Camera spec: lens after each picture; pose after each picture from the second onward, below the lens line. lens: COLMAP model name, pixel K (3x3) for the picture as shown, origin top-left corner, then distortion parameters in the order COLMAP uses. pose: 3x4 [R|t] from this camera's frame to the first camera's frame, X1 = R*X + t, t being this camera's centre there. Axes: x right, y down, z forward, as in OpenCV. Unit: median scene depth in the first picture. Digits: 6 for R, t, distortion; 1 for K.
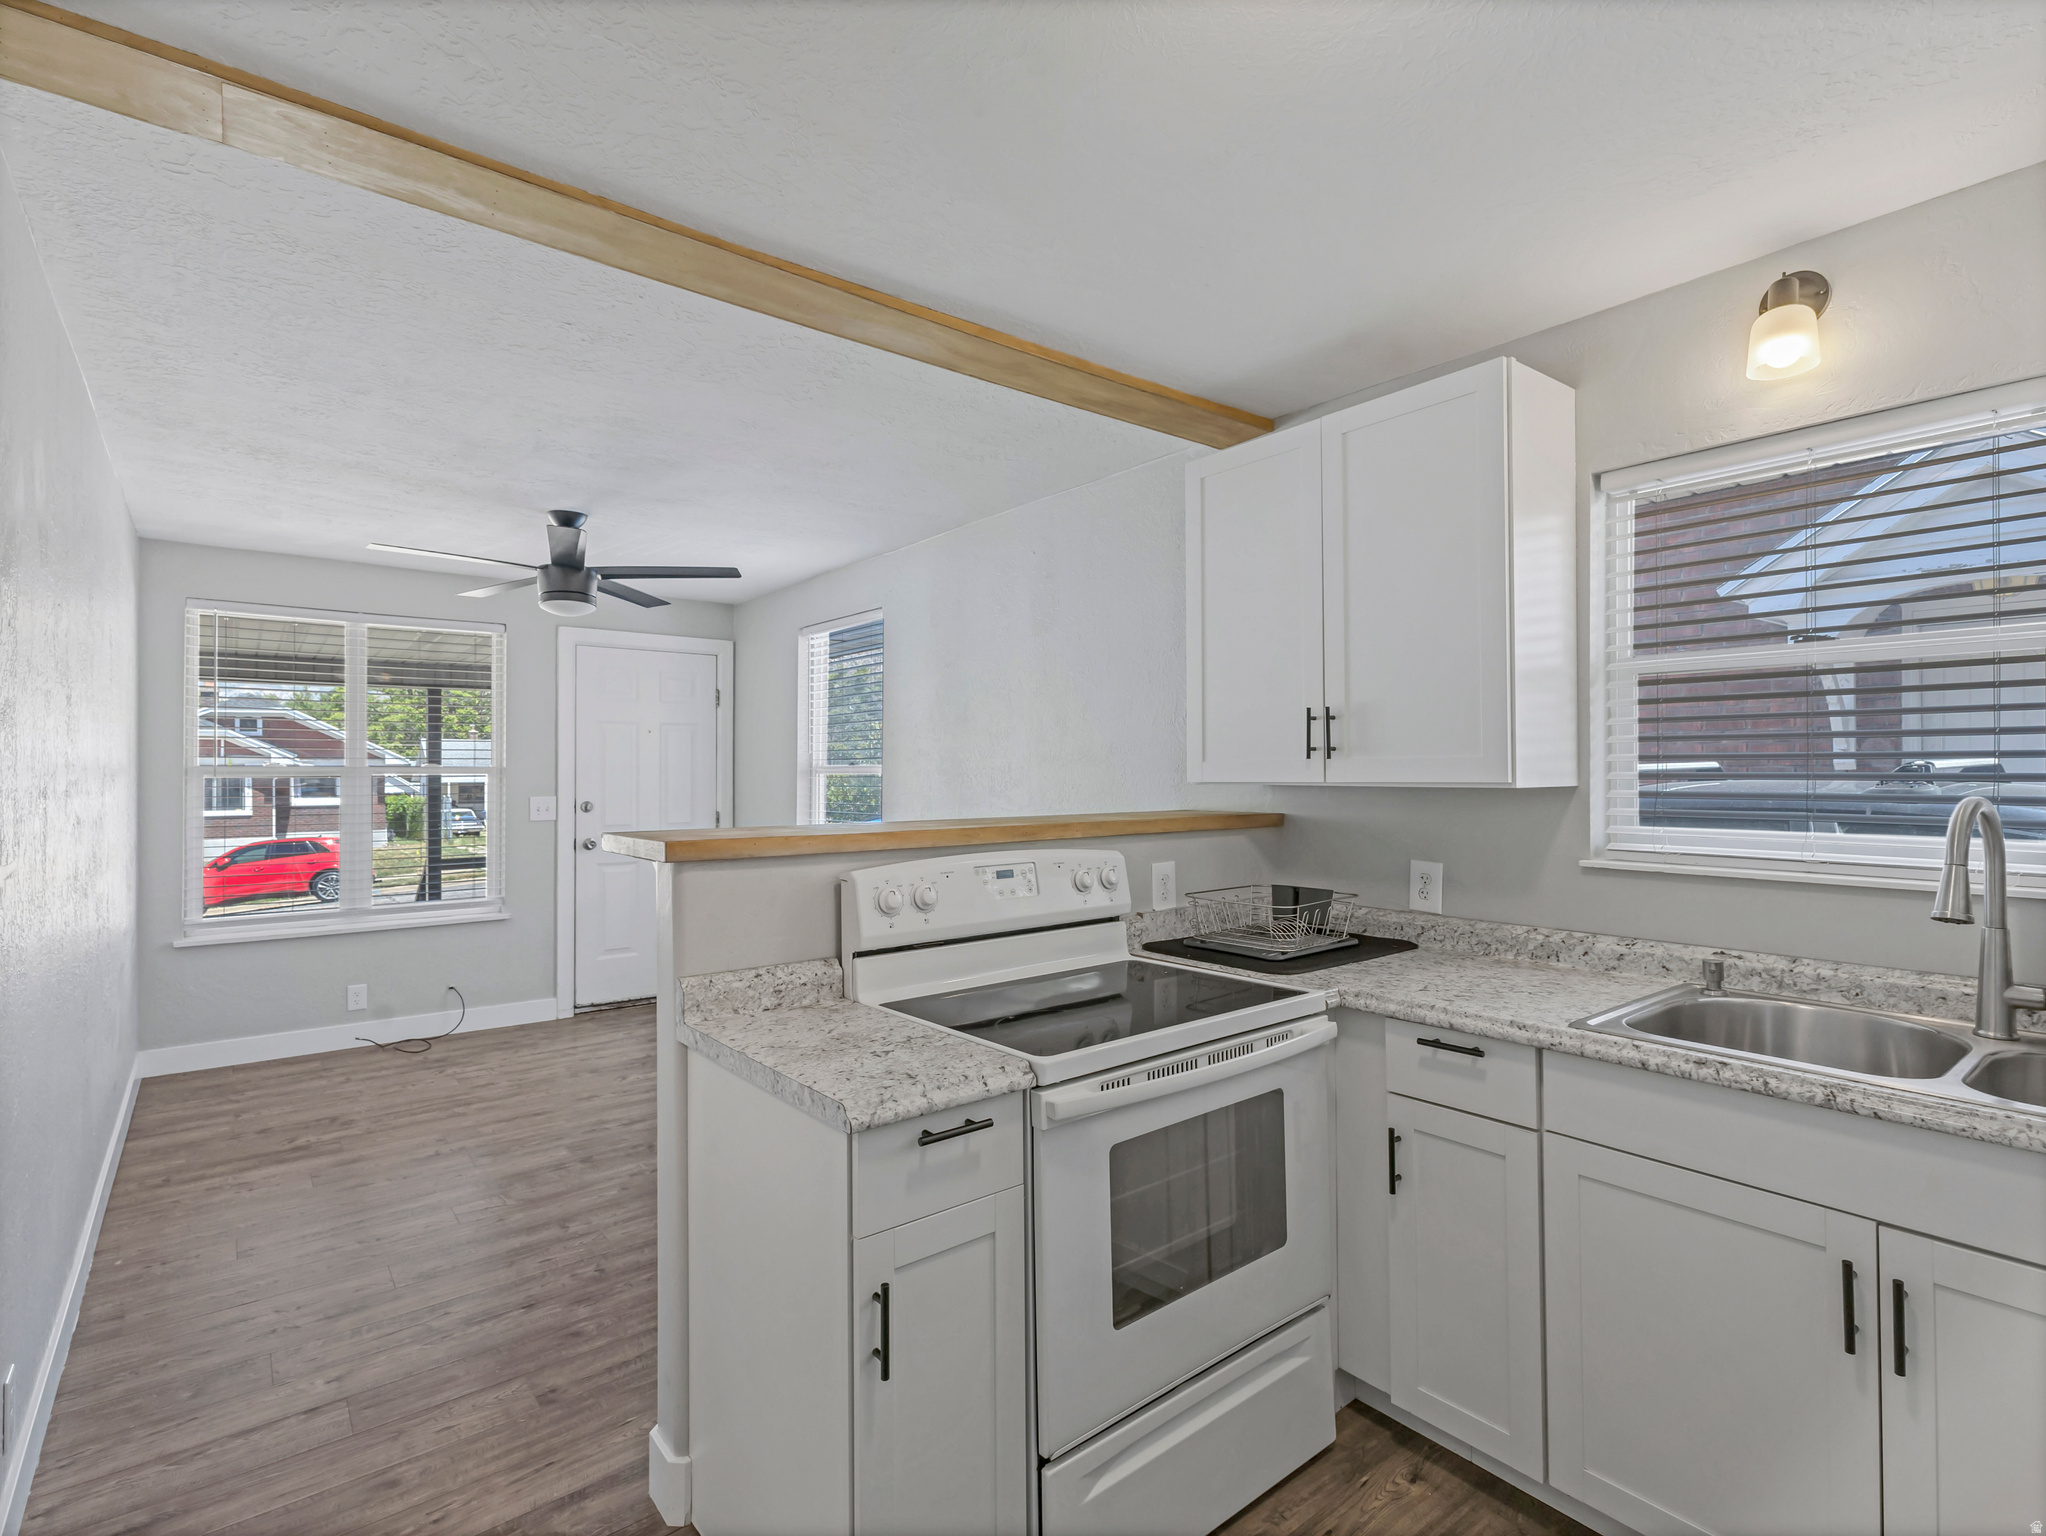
lens RADIAL K [[1007.3, 0, 1032.8], [0, 1007.3, 769.3], [0, 0, 1]] dist [0.010685, -0.002211]
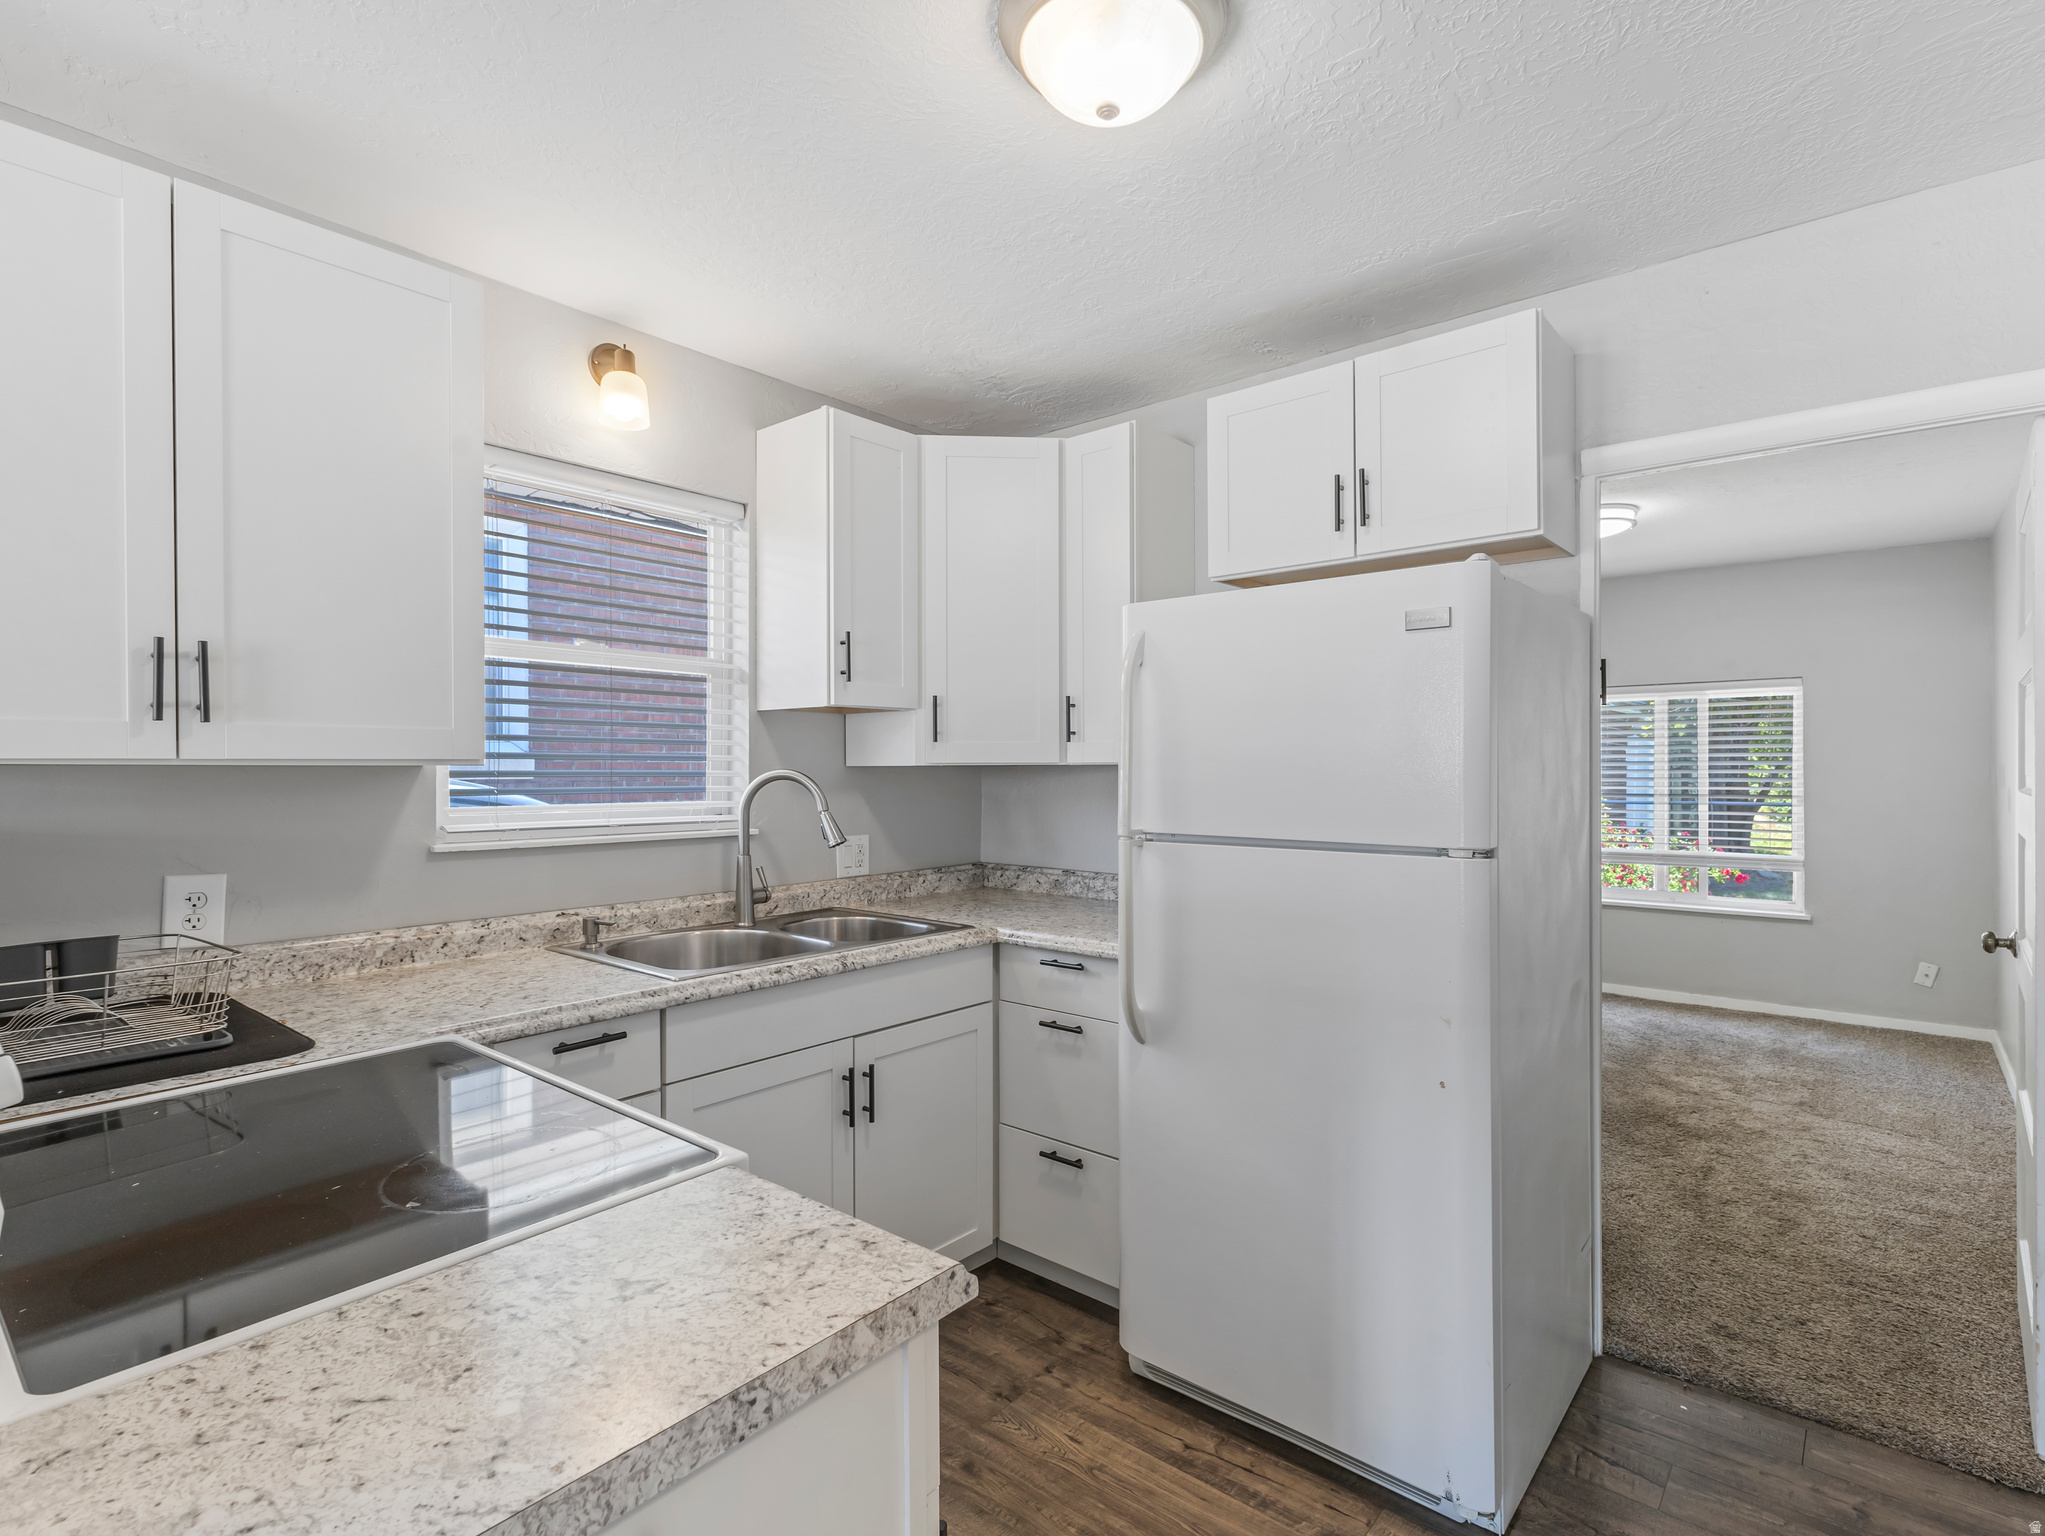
lens RADIAL K [[1006.8, 0, 1029.9], [0, 1006.8, 770.1], [0, 0, 1]] dist [0.010685, -0.002211]
pose [[-0.196074, 0.005744, 0.980572, -0.472198], [0.000323, 0.999983, -0.005793, 0.025987], [-0.980589, -0.000819, -0.196072, 0.647917]]
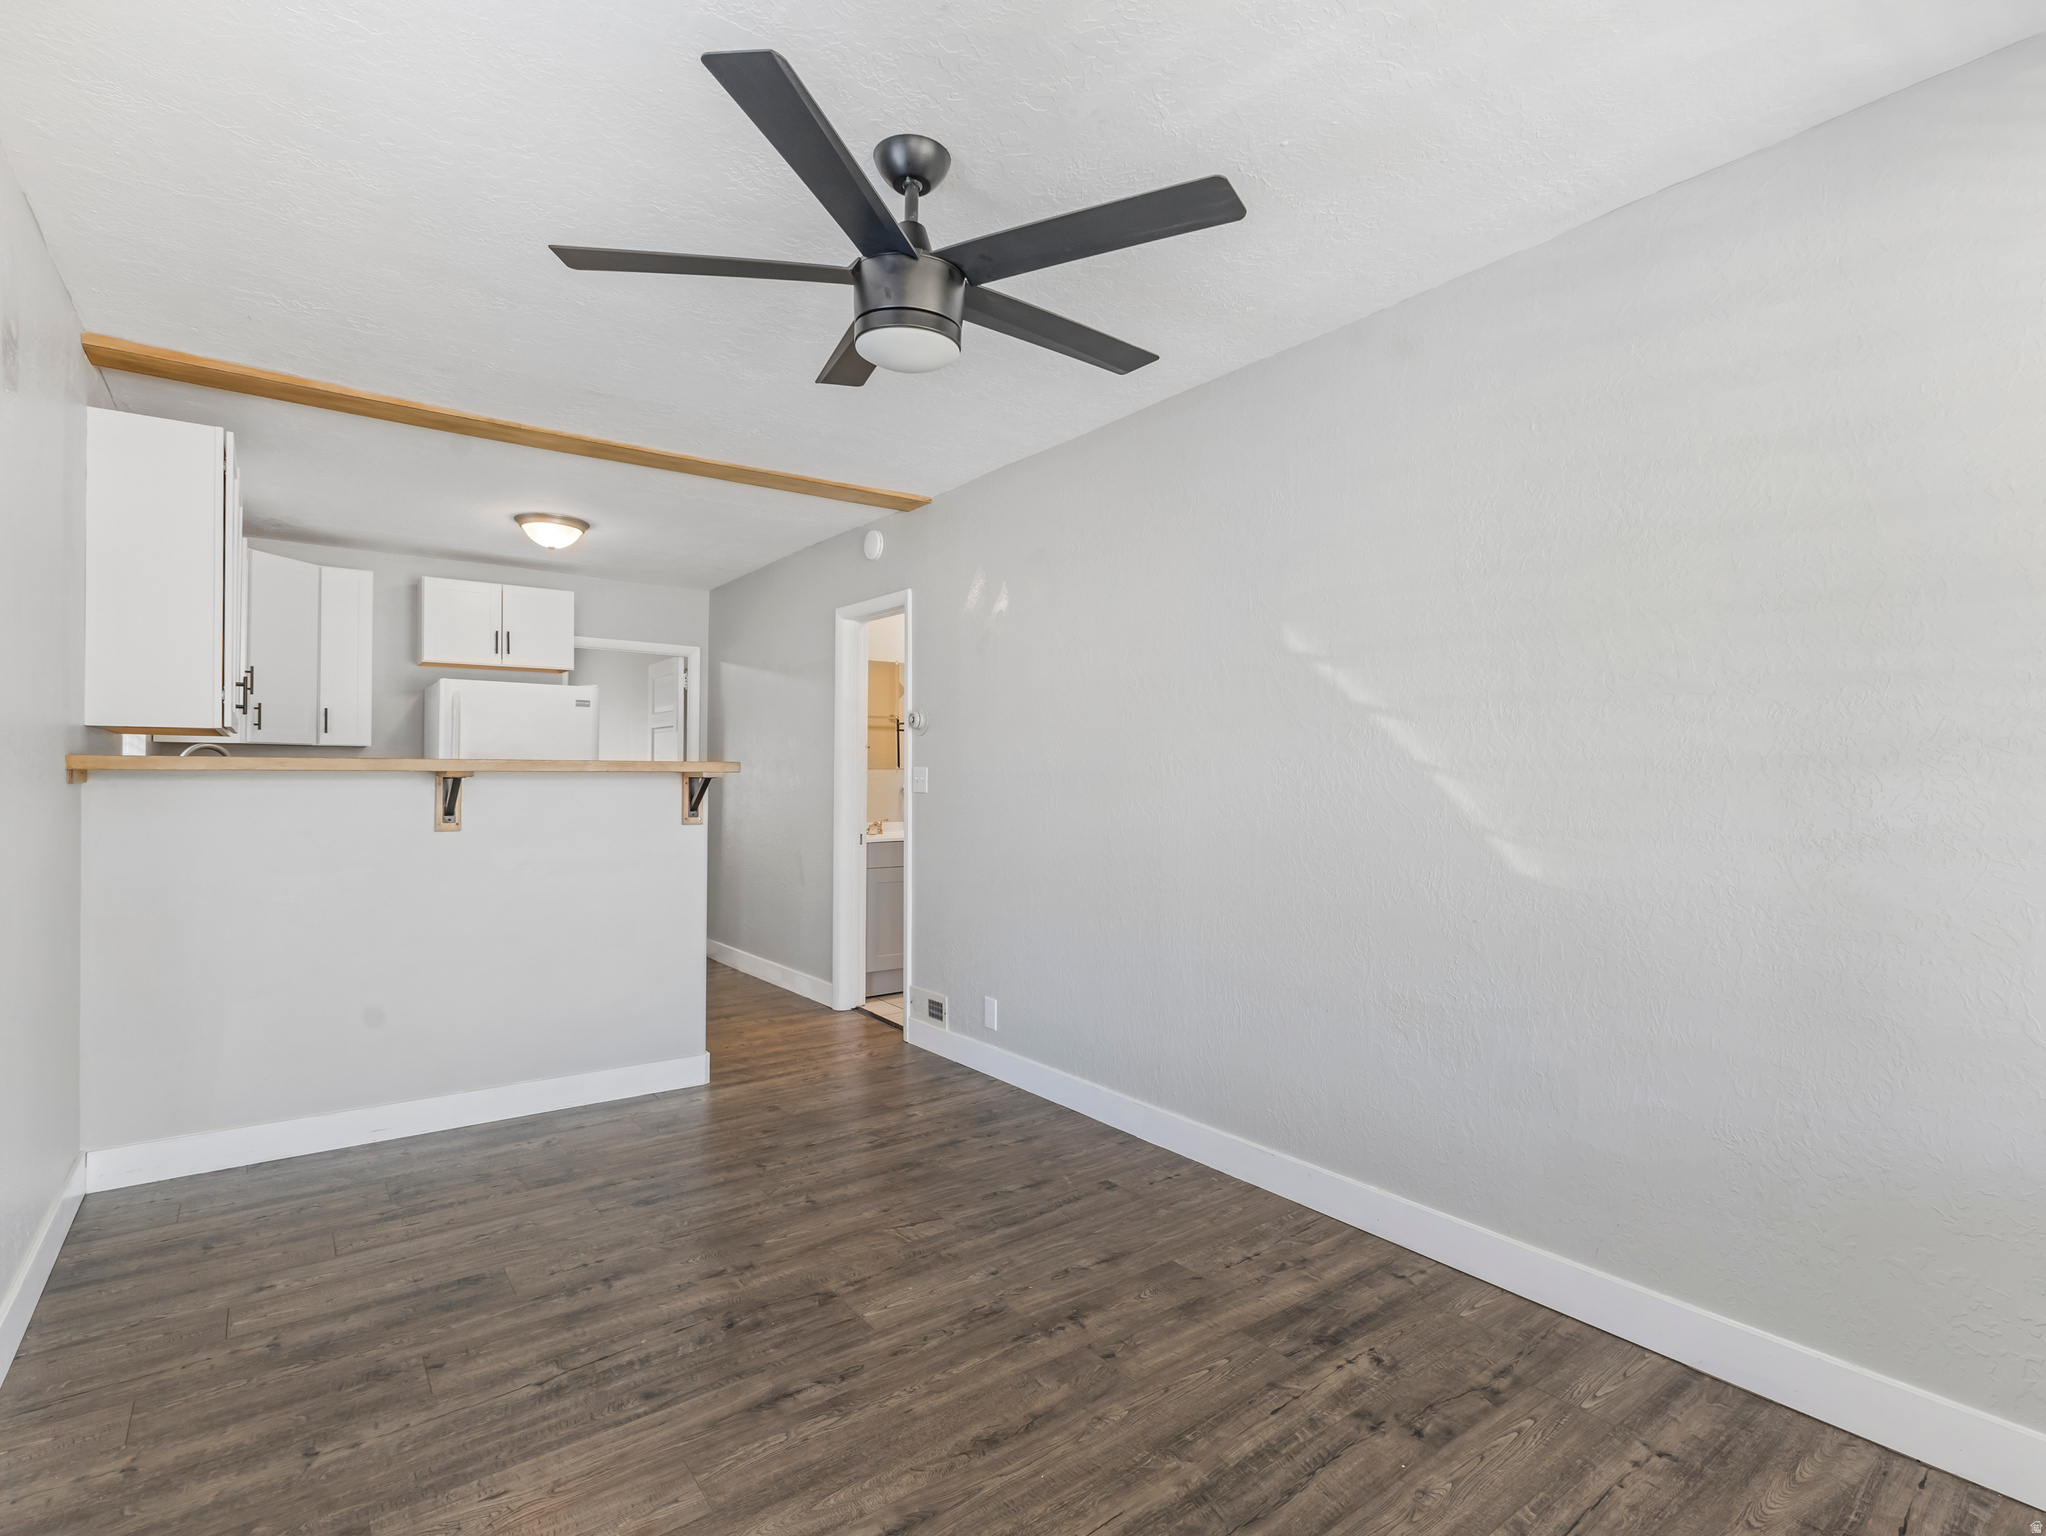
lens RADIAL K [[1007.3, 0, 1020.1], [0, 1007.3, 762.3], [0, 0, 1]] dist [0.010685, -0.002211]
pose [[-0.999278, 0.001056, 0.037975, -0.919845], [0.000482, 0.999886, -0.015123, 0.085966], [-0.037986, -0.015094, -0.999164, 2.563951]]
